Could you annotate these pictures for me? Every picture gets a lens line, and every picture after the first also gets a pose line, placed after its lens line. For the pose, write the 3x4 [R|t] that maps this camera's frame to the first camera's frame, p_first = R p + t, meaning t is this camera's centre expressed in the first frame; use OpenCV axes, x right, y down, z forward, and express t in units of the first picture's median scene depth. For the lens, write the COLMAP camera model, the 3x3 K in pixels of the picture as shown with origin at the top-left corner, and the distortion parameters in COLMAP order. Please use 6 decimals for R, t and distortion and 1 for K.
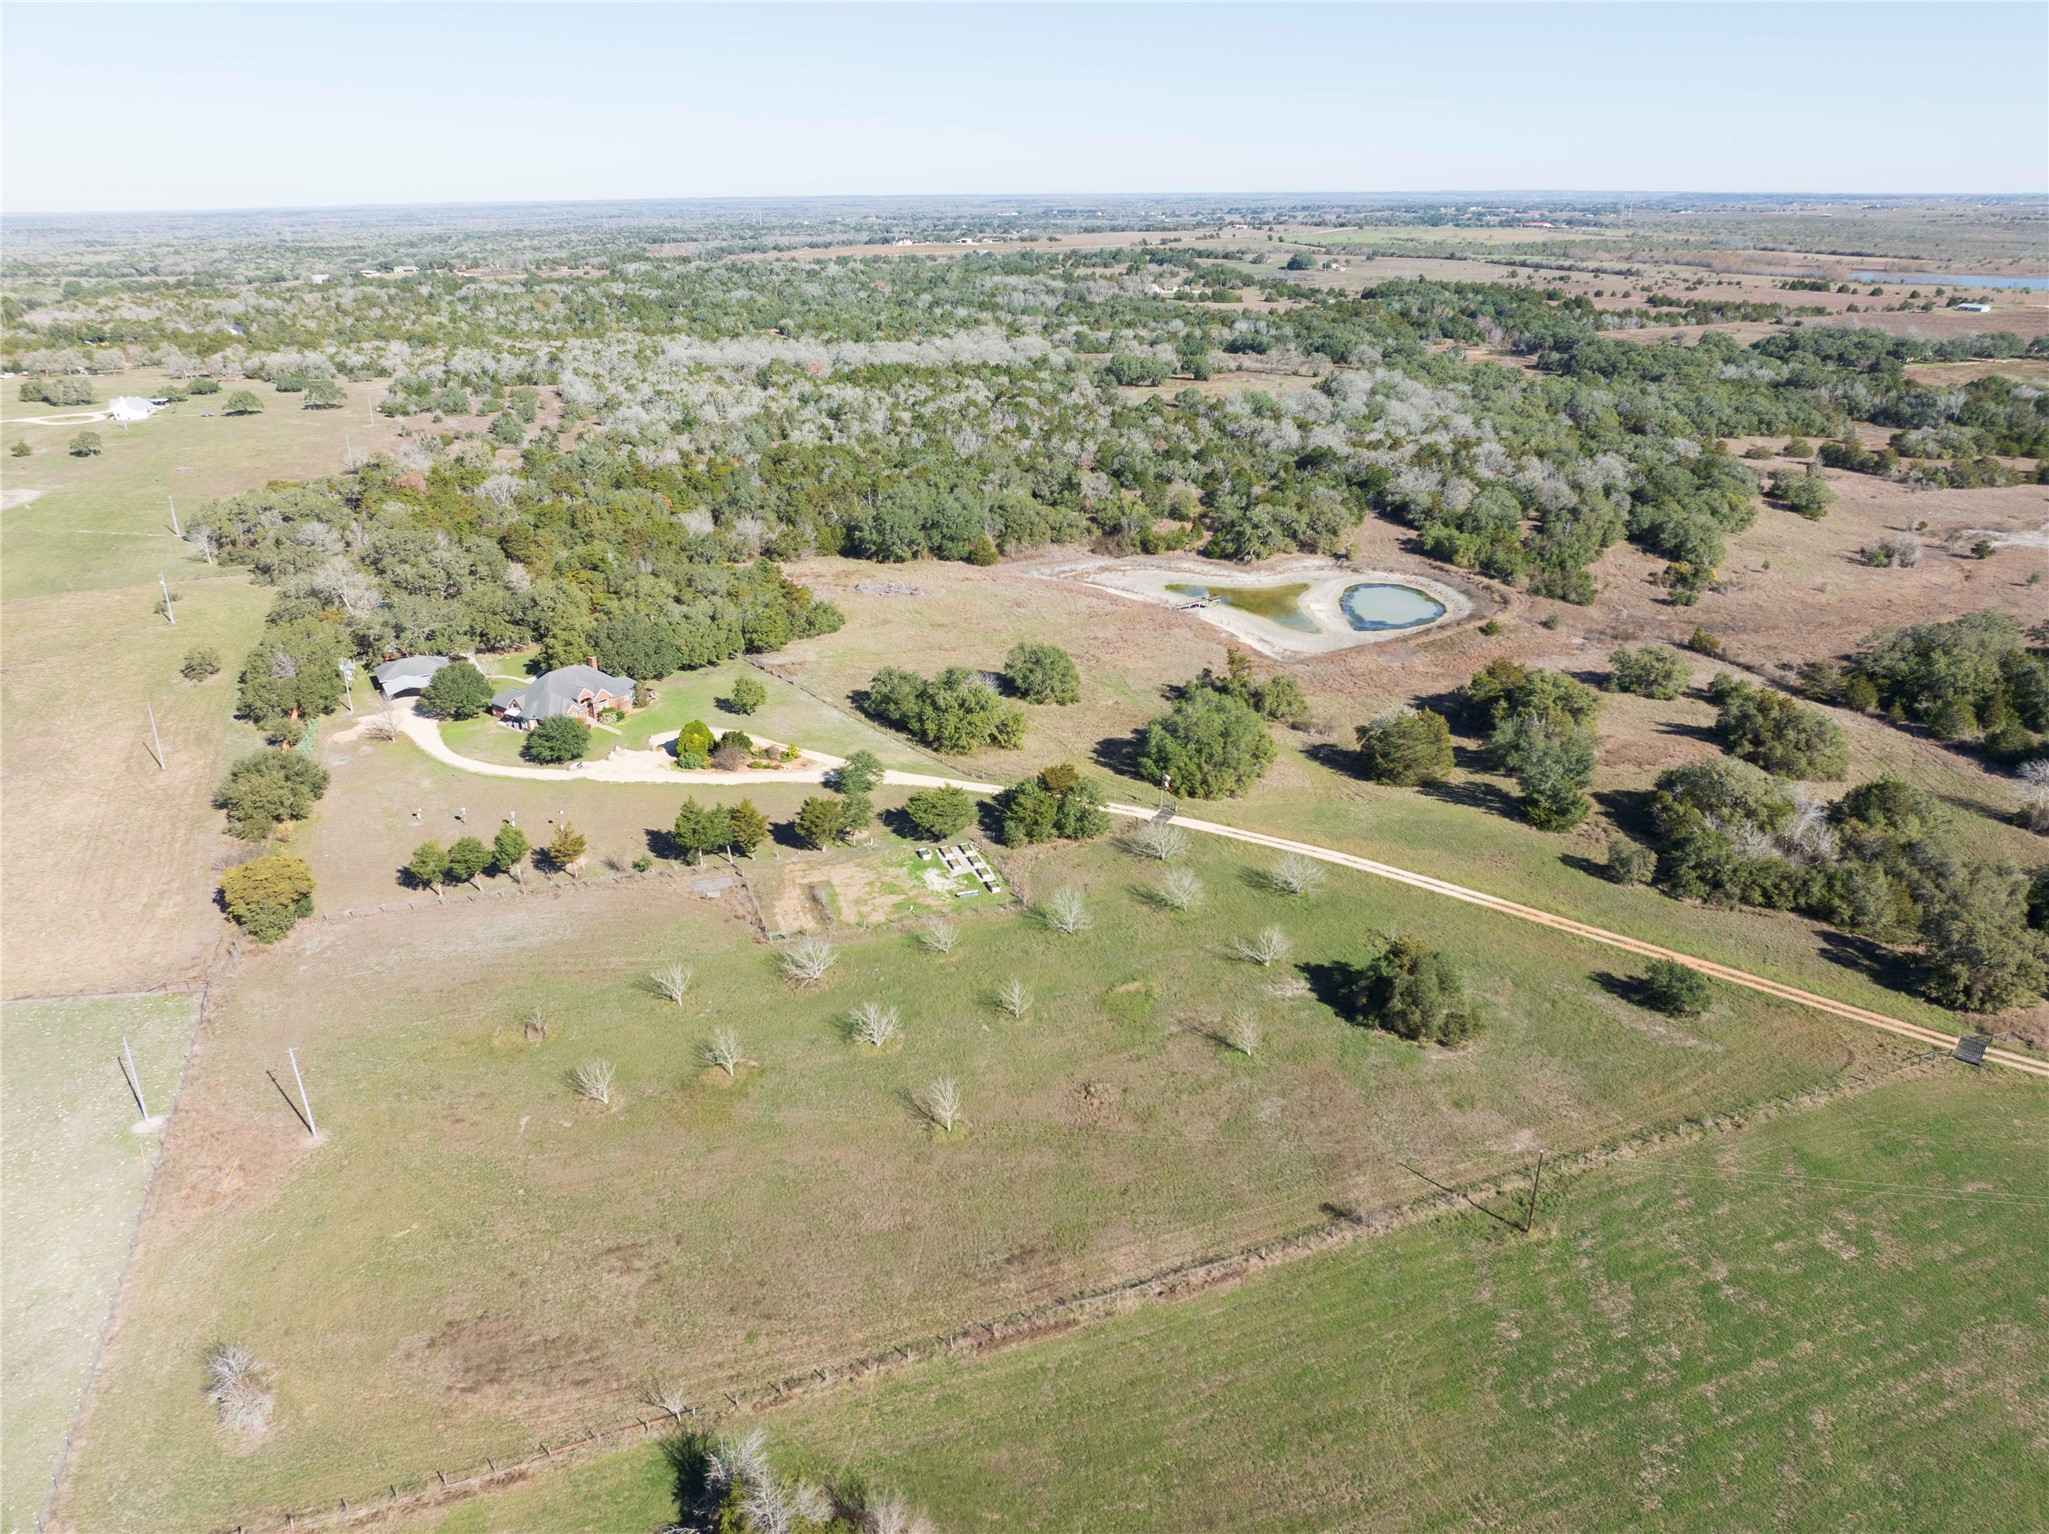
lens RADIAL K [[1447.7, 0, 1021.3], [0, 1447.7, 769.2], [0, 0, 1]] dist [-0.048659, 0.021125]
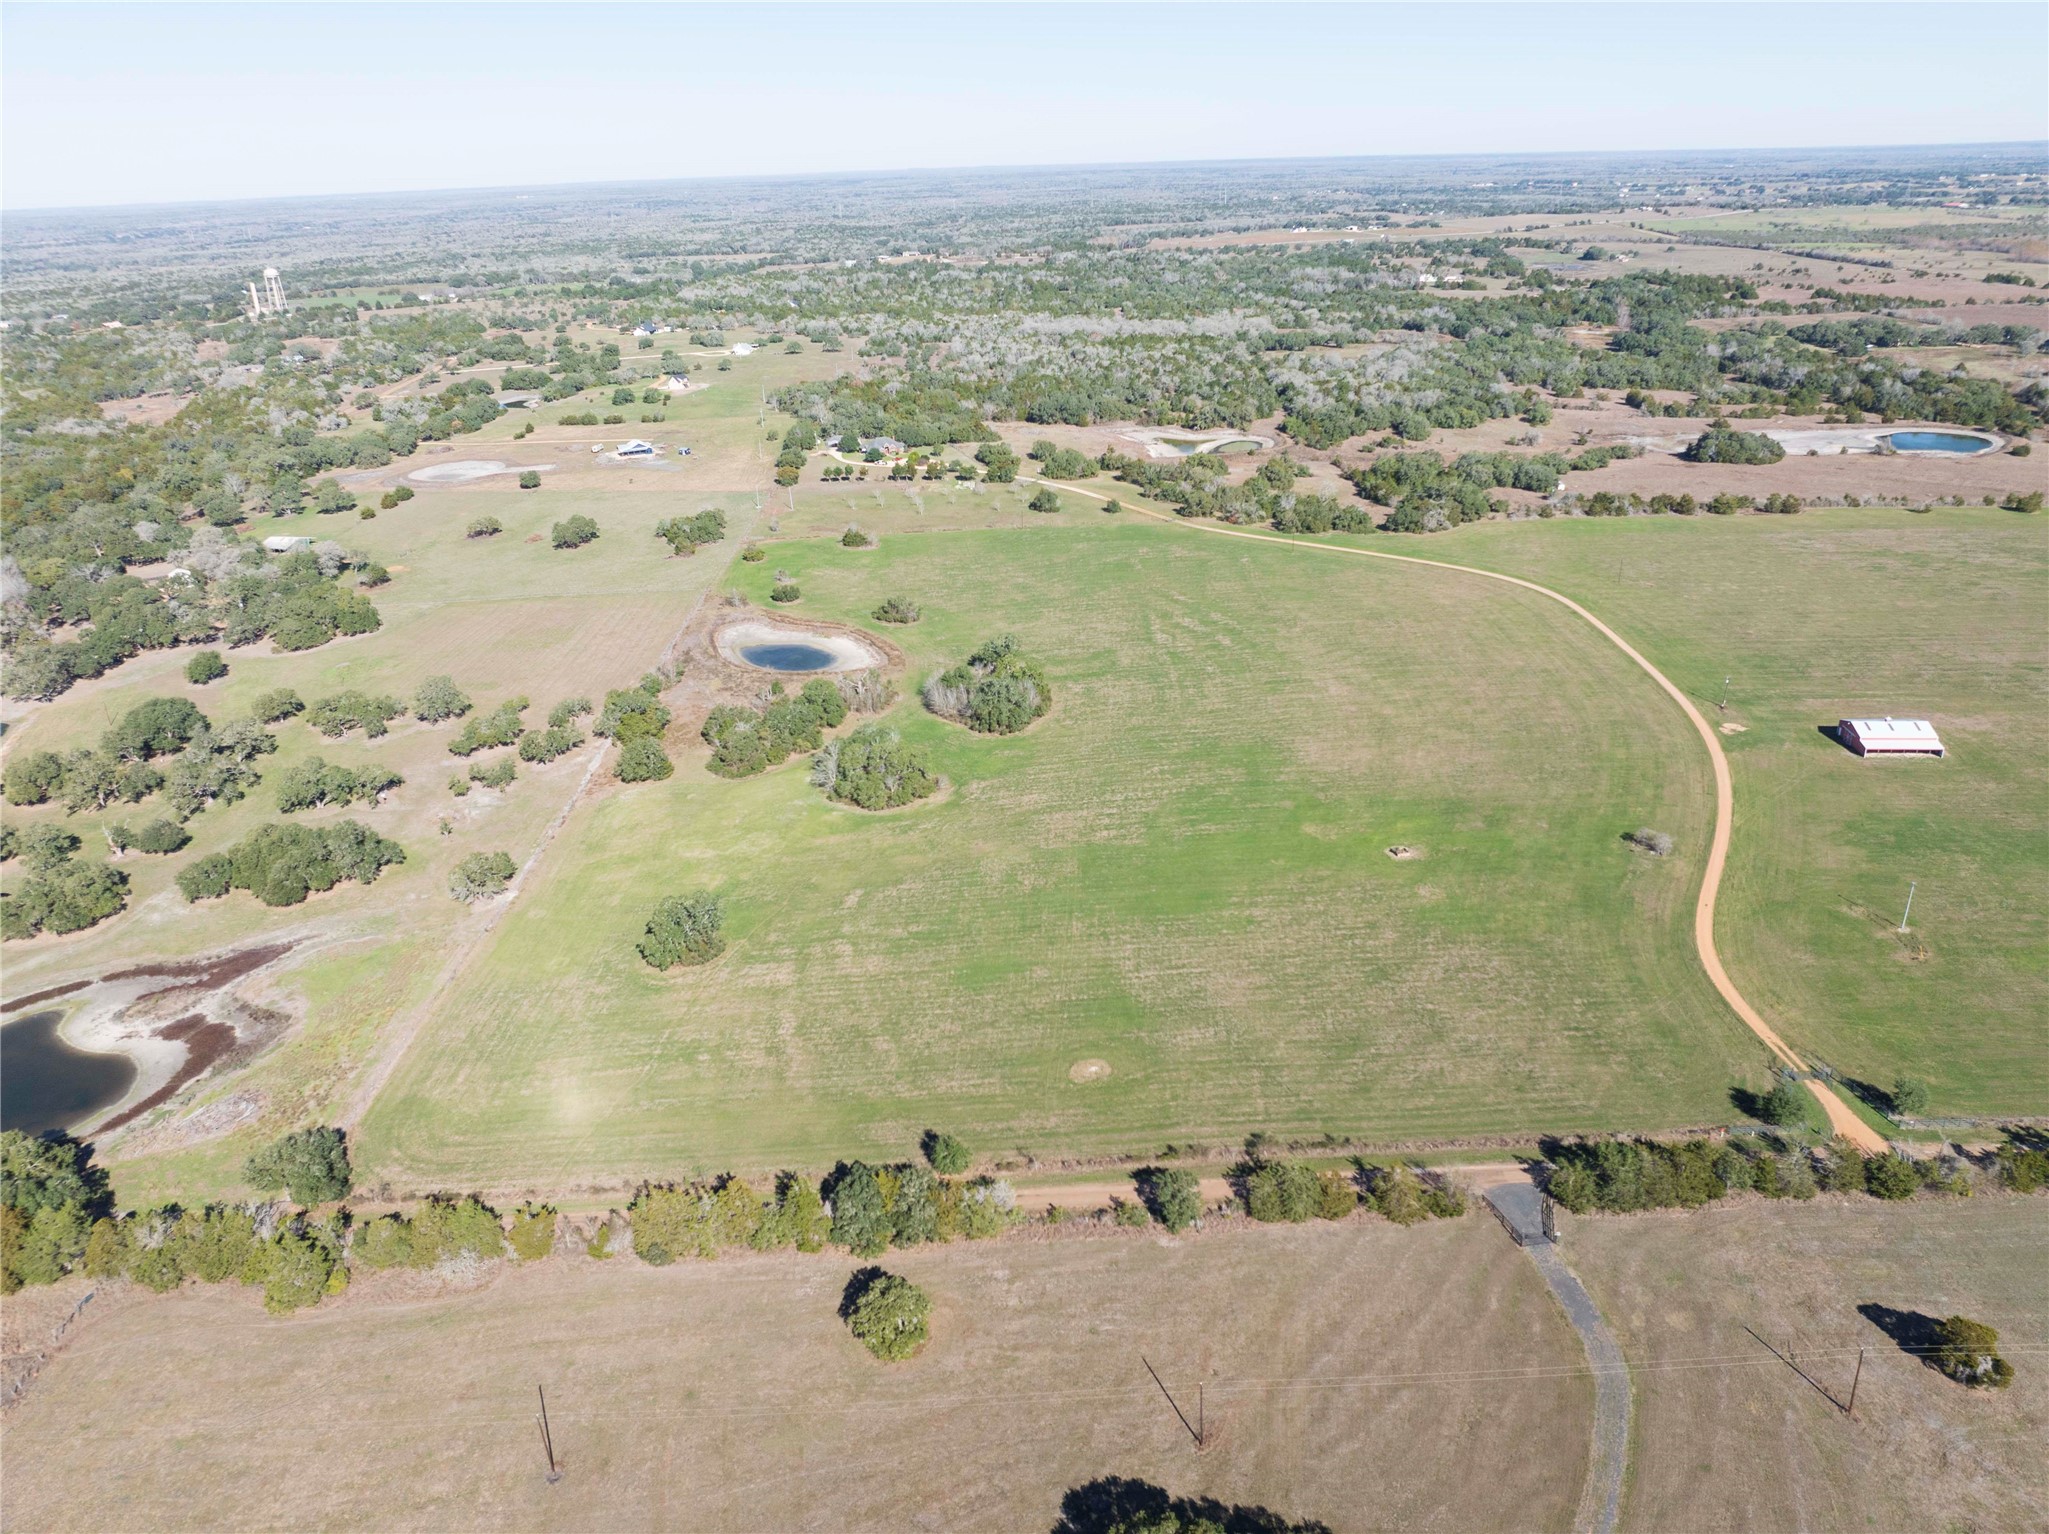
lens RADIAL K [[1447.7, 0, 1025.0], [0, 1447.7, 765.2], [0, 0, 1]] dist [-0.048659, 0.021125]
pose [[0.944713, 0.109056, -0.309231, 0.370212], [-0.101917, 0.994020, 0.039200, 0.175779], [0.311657, -0.005516, 0.950179, -0.677735]]
